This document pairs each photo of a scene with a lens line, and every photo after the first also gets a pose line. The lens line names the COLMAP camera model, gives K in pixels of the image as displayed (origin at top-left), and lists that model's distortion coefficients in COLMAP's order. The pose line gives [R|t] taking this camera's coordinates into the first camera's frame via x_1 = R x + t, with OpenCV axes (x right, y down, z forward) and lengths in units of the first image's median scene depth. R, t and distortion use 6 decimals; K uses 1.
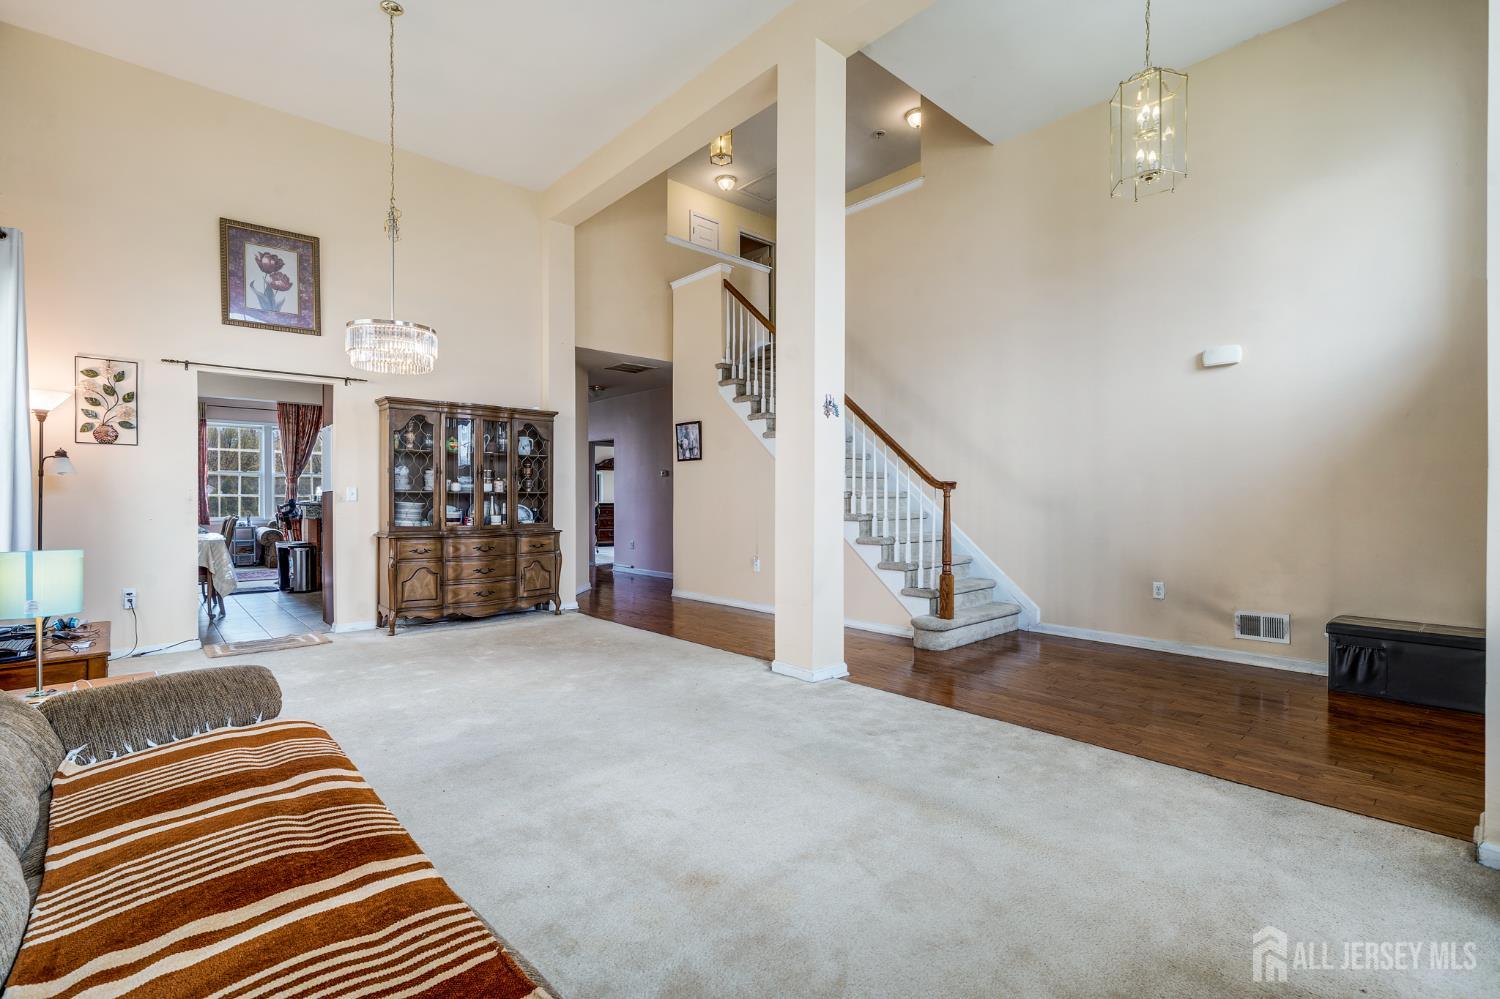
lens RADIAL K [[682.8, 0, 760.1], [0, 682.8, 499.4], [0, 0, 1]] dist [0.002442, -0.000393]
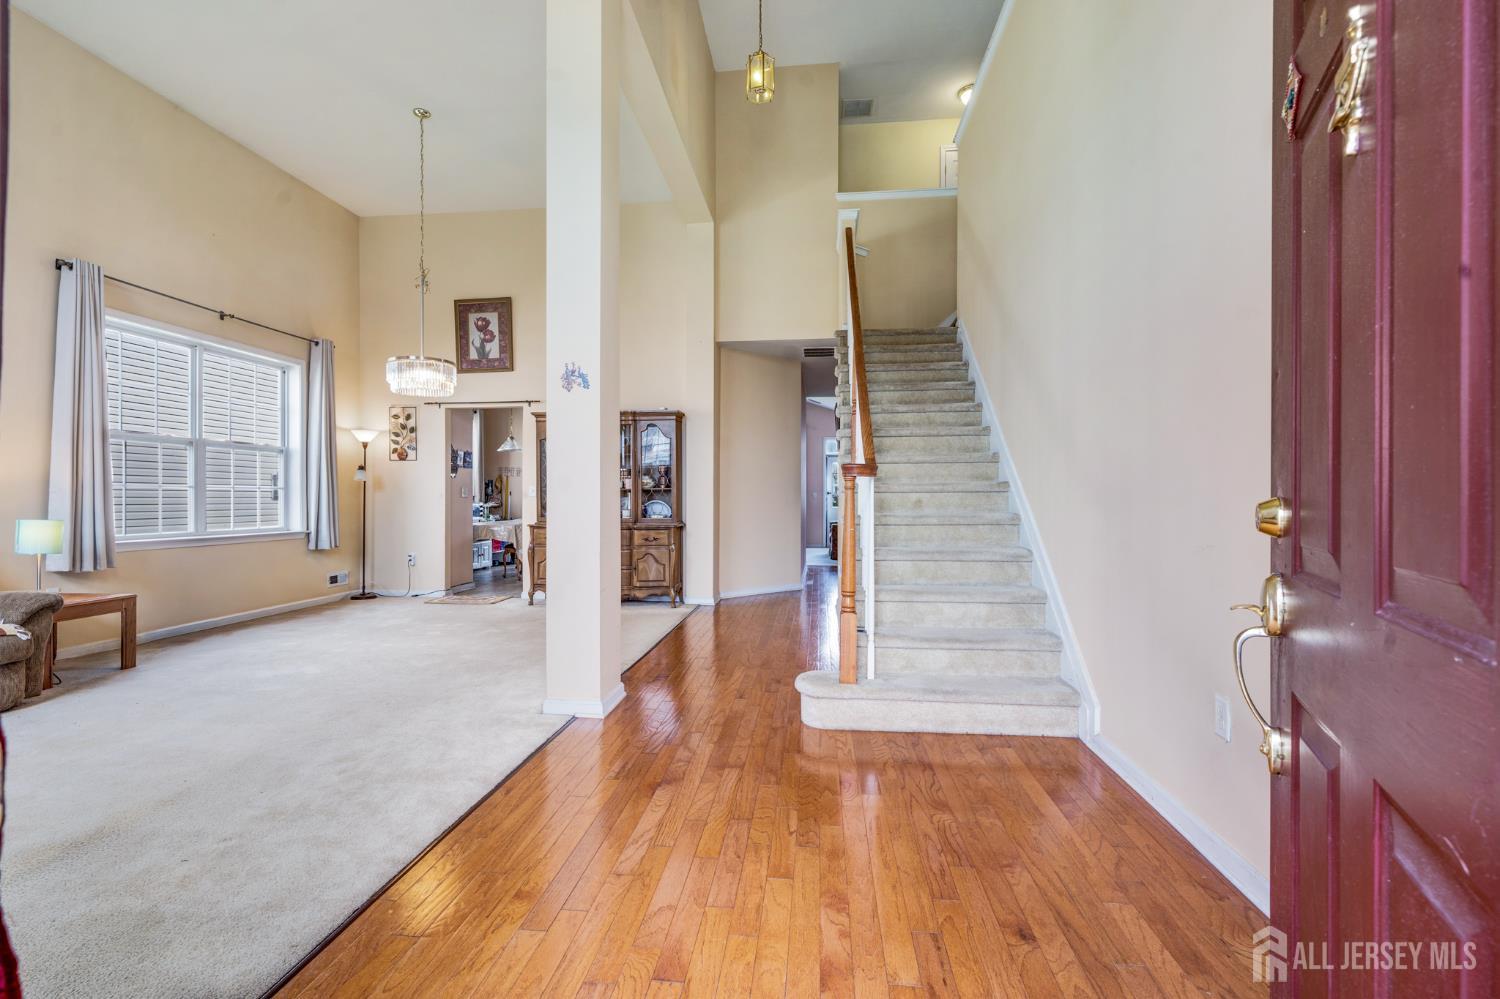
lens RADIAL K [[682.8, 0, 748.4], [0, 682.8, 497.6], [0, 0, 1]] dist [0.002442, -0.000393]
pose [[0.653447, -0.000013, -0.756972, 0.694573], [-0.001139, 0.999999, -0.001001, 0.005111], [0.756971, 0.001516, 0.653447, 0.519338]]
